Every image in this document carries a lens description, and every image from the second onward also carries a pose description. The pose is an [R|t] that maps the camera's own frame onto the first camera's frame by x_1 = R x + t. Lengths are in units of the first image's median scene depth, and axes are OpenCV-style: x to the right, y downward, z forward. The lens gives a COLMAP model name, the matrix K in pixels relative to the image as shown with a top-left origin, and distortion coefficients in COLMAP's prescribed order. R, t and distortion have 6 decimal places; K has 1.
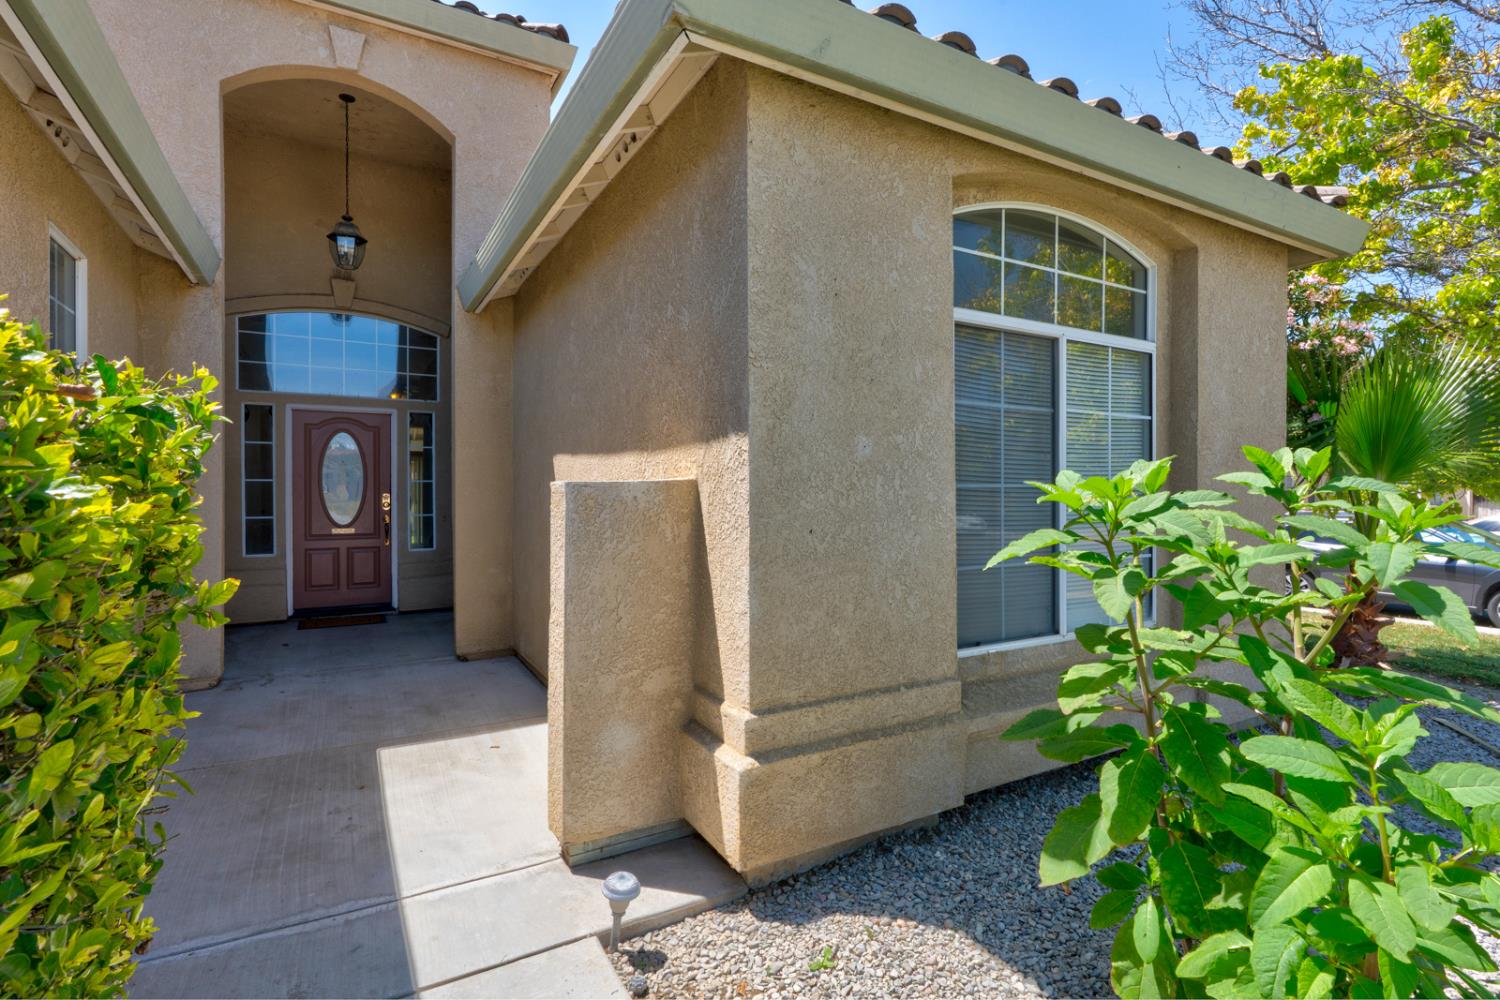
lens RADIAL K [[726.4, 0, 751.0], [0, 726.4, 498.7], [0, 0, 1]] dist [0.002022, 0.000140]
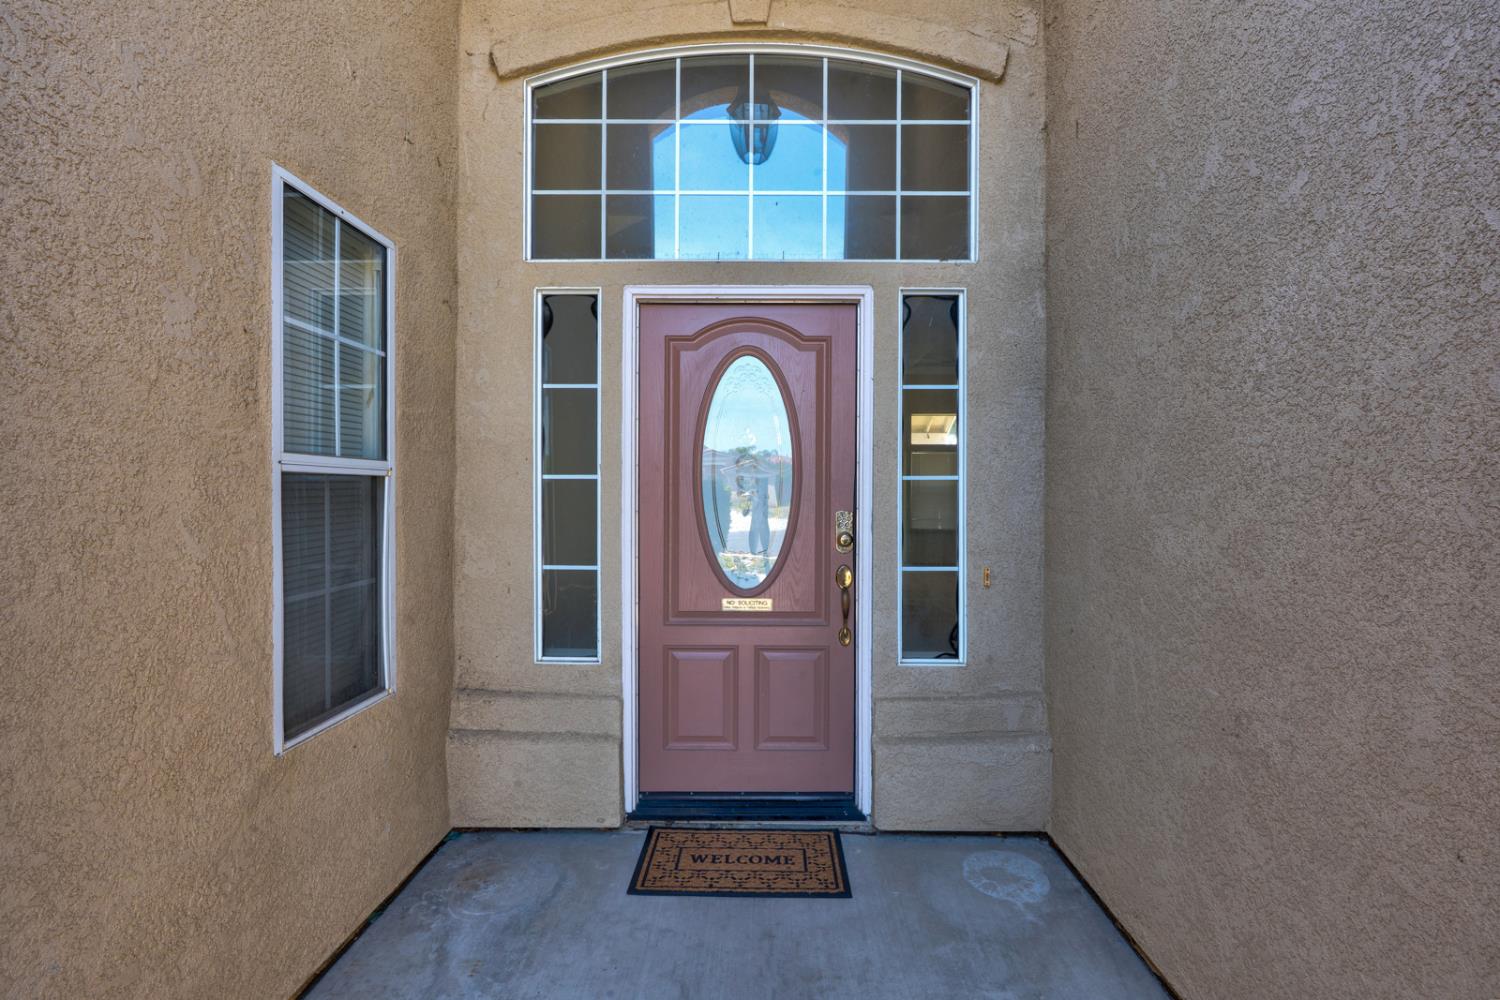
lens RADIAL K [[698.1, 0, 754.7], [0, 698.1, 501.2], [0, 0, 1]] dist [-0.009562, 0.000255]
pose [[0.854658, 0.003921, -0.519177, -0.352591], [-0.007829, 0.999955, -0.005336, -0.009563], [0.519133, 0.008625, 0.854650, 0.662658]]
